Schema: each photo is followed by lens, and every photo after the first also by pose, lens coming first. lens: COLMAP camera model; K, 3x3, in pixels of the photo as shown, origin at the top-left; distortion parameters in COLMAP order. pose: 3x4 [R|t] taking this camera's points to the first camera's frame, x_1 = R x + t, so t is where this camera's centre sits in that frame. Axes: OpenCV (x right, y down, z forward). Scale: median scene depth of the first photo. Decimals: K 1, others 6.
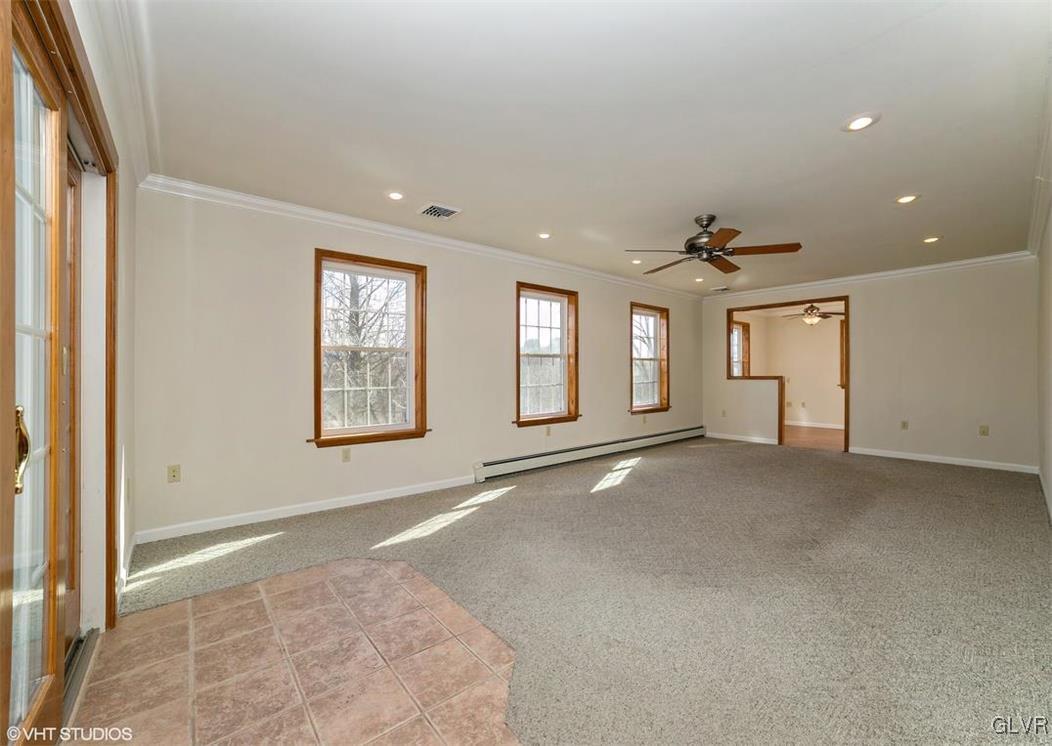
lens RADIAL K [[409.6, 0, 525.3], [0, 409.6, 375.5], [0, 0, 1]] dist [-0.034394, 0.003838]
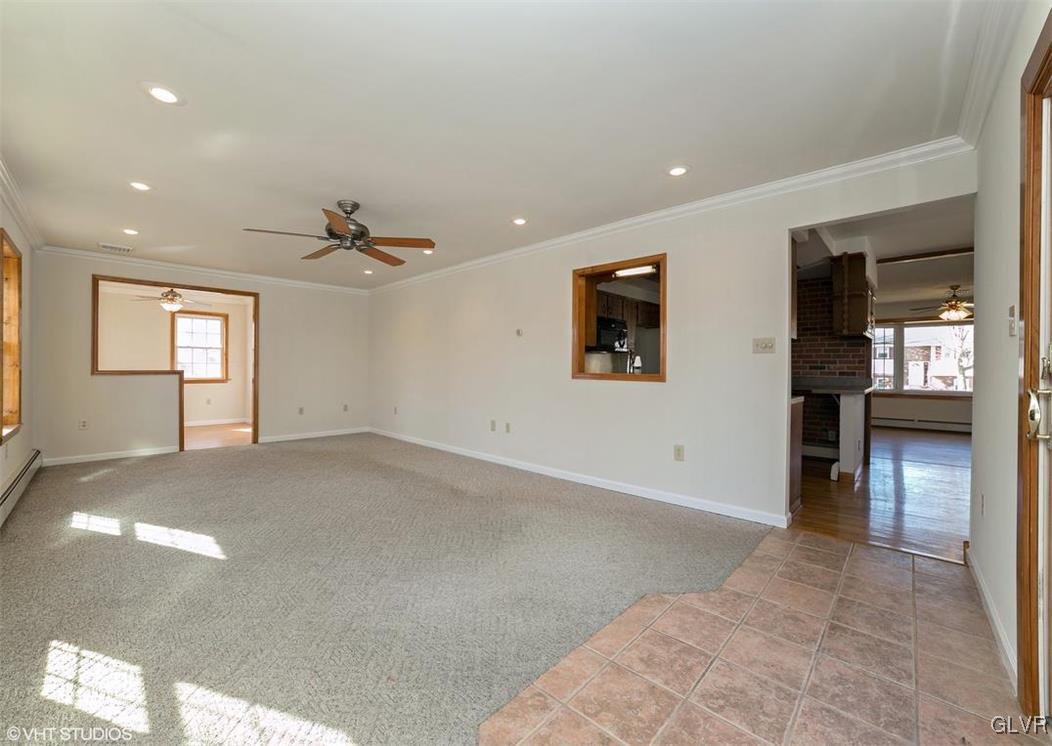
lens RADIAL K [[409.6, 0, 537.3], [0, 409.6, 371.8], [0, 0, 1]] dist [-0.034394, 0.003838]
pose [[-0.119507, 0.003910, 0.992826, -1.208902], [-0.008910, 0.999948, -0.005011, 0.008899], [-0.992793, -0.009445, -0.119466, 1.470142]]
